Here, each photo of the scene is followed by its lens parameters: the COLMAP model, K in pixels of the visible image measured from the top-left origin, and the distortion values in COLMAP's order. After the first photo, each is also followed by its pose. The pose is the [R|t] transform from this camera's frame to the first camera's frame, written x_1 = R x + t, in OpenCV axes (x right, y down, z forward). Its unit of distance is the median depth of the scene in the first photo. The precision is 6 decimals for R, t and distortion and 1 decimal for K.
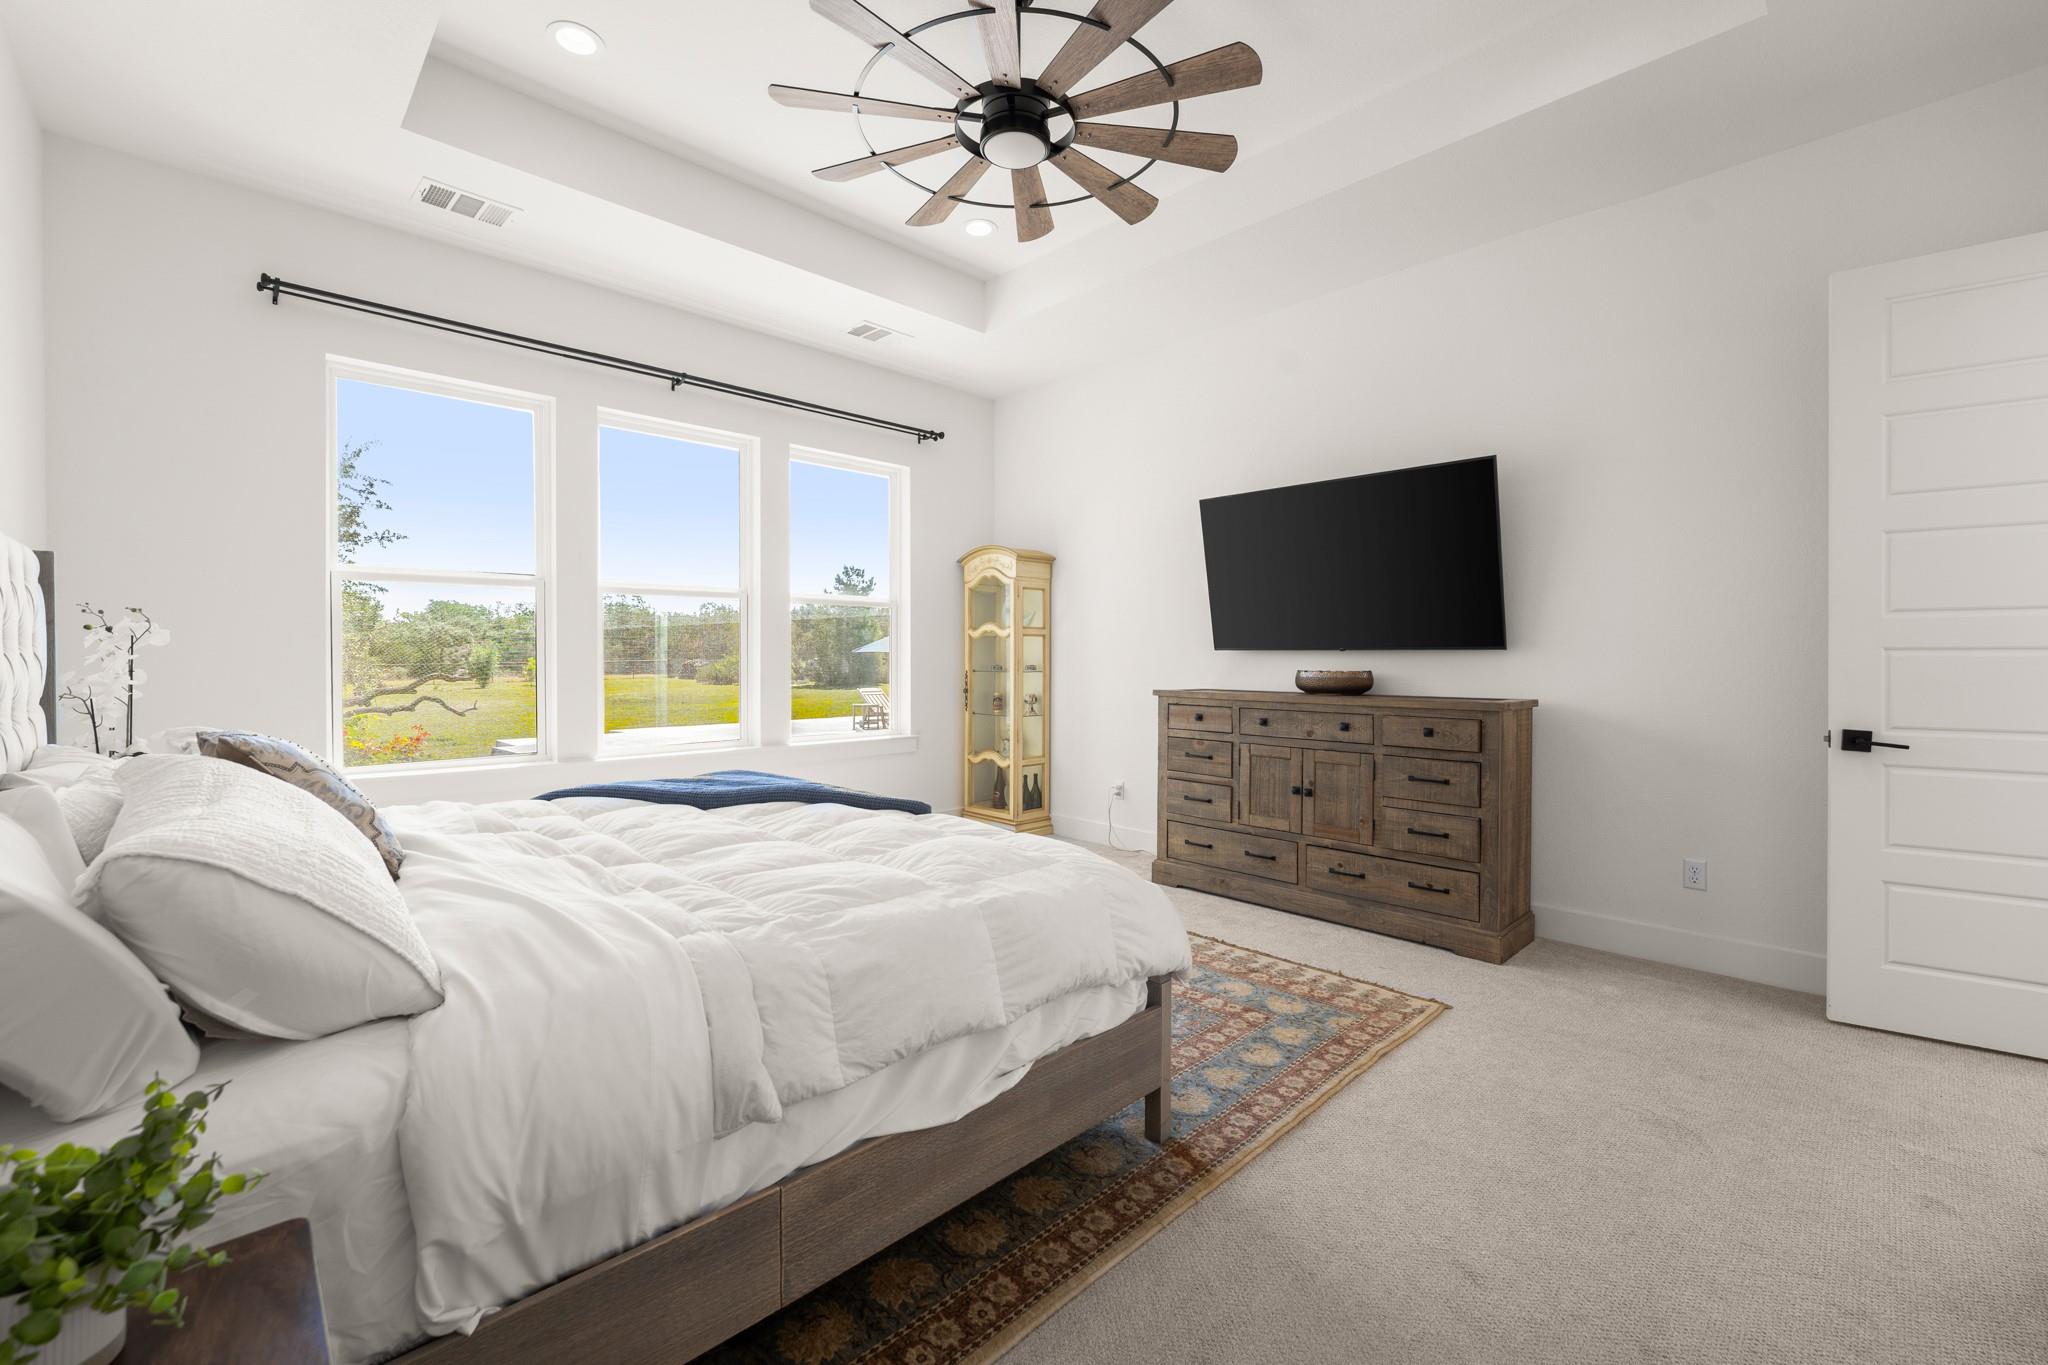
lens RADIAL K [[851.7, 0, 1011.5], [0, 851.7, 672.9], [0, 0, 1]] dist [-0.010468, -0.000106]
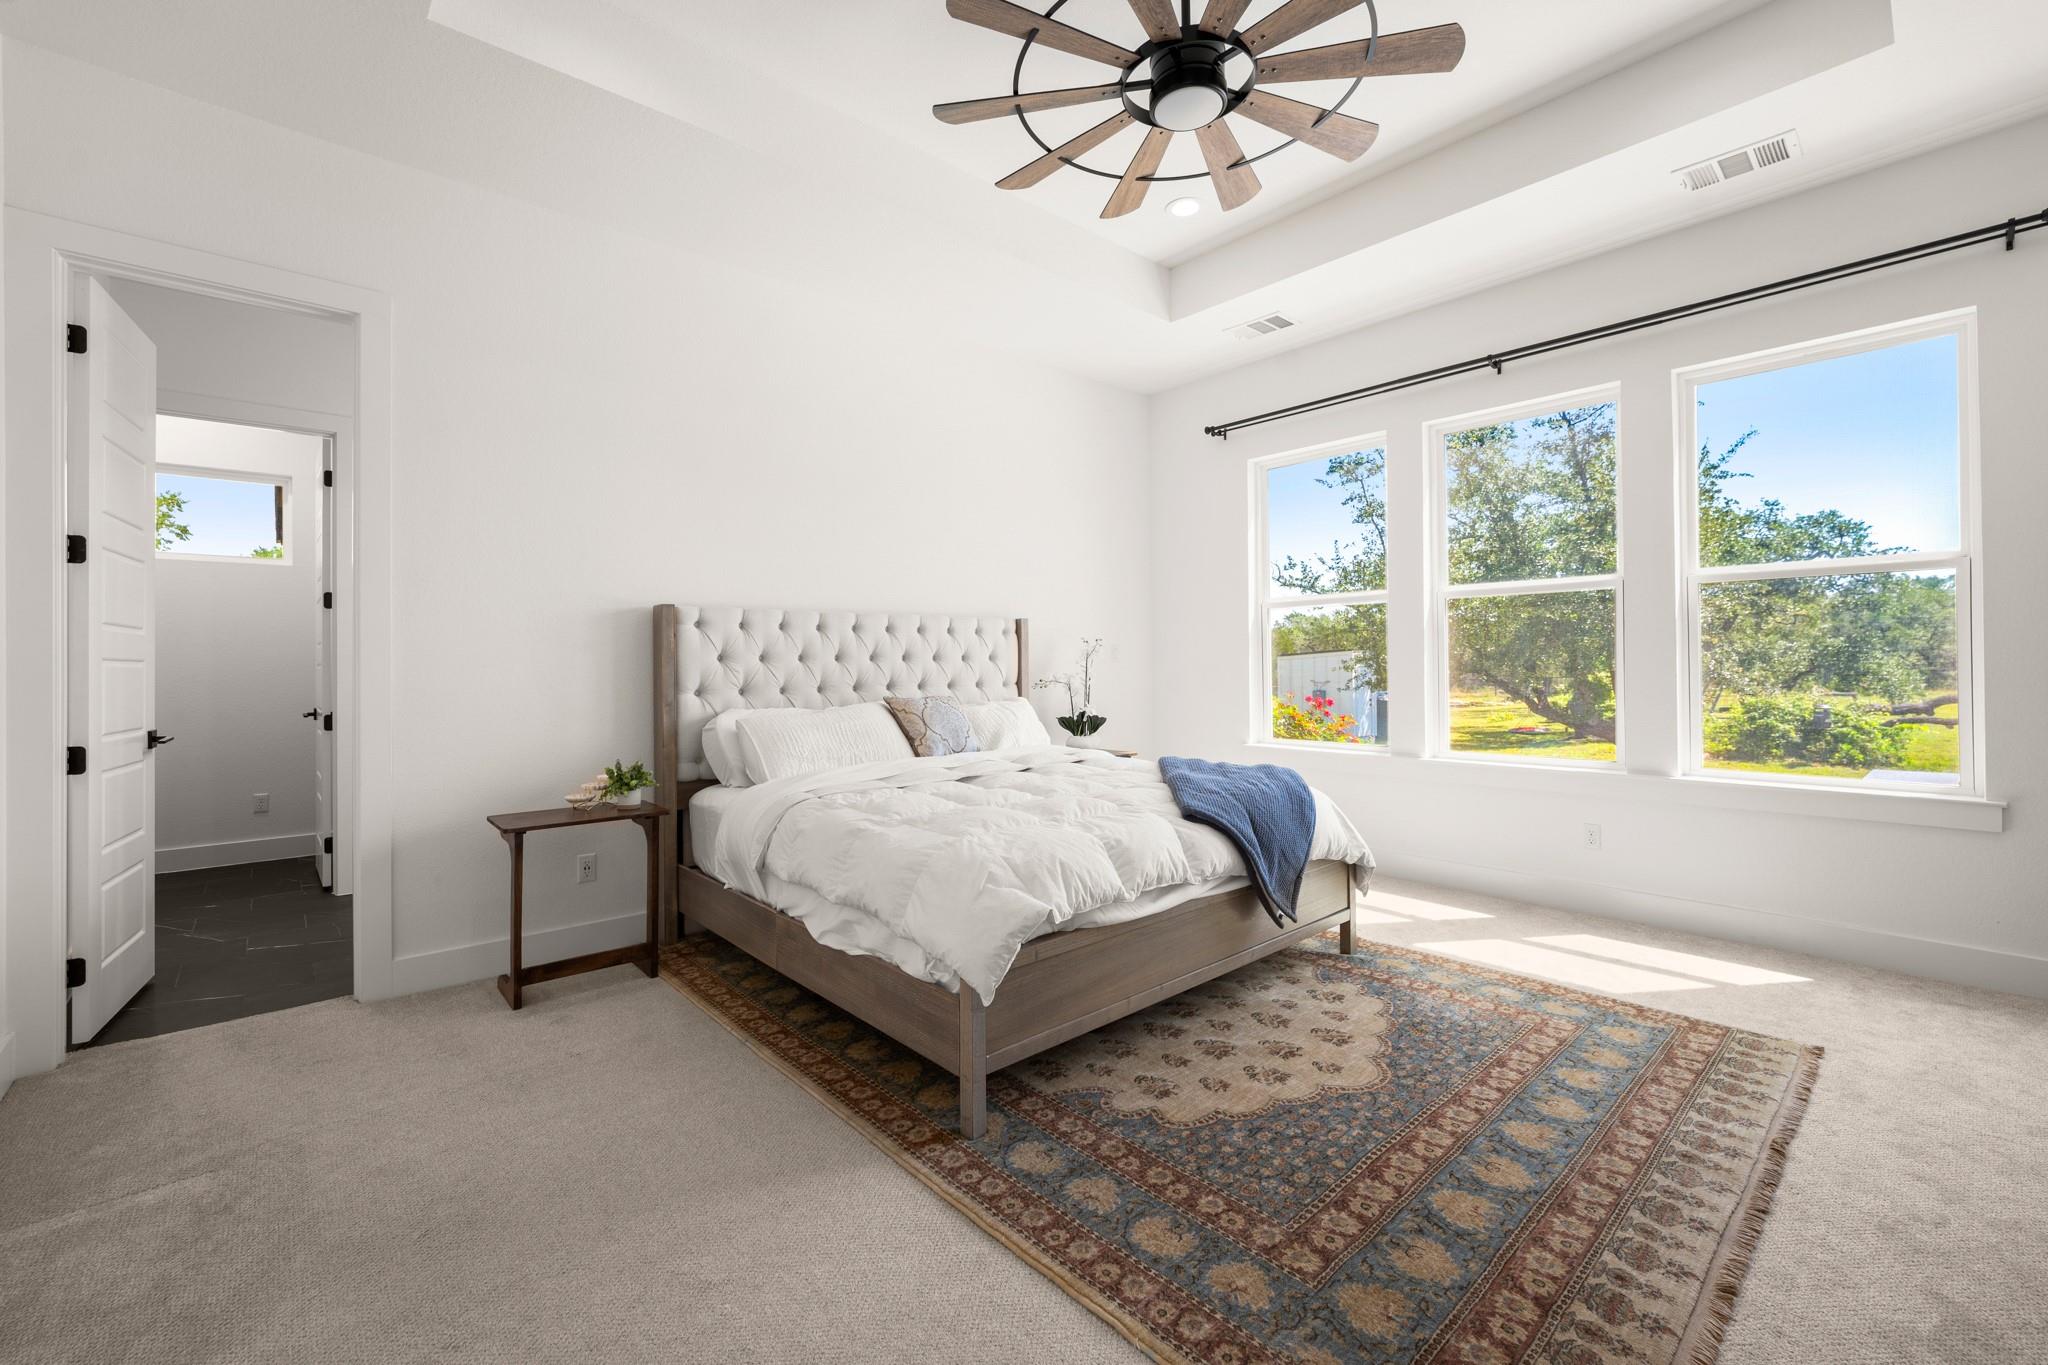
lens RADIAL K [[851.7, 0, 1012.8], [0, 851.7, 669.6], [0, 0, 1]] dist [-0.010468, -0.000106]
pose [[-0.050078, 0.003515, -0.998739, 1.061628], [-0.010239, 0.999939, 0.004032, -0.012143], [0.998693, 0.010428, -0.050039, 0.979892]]
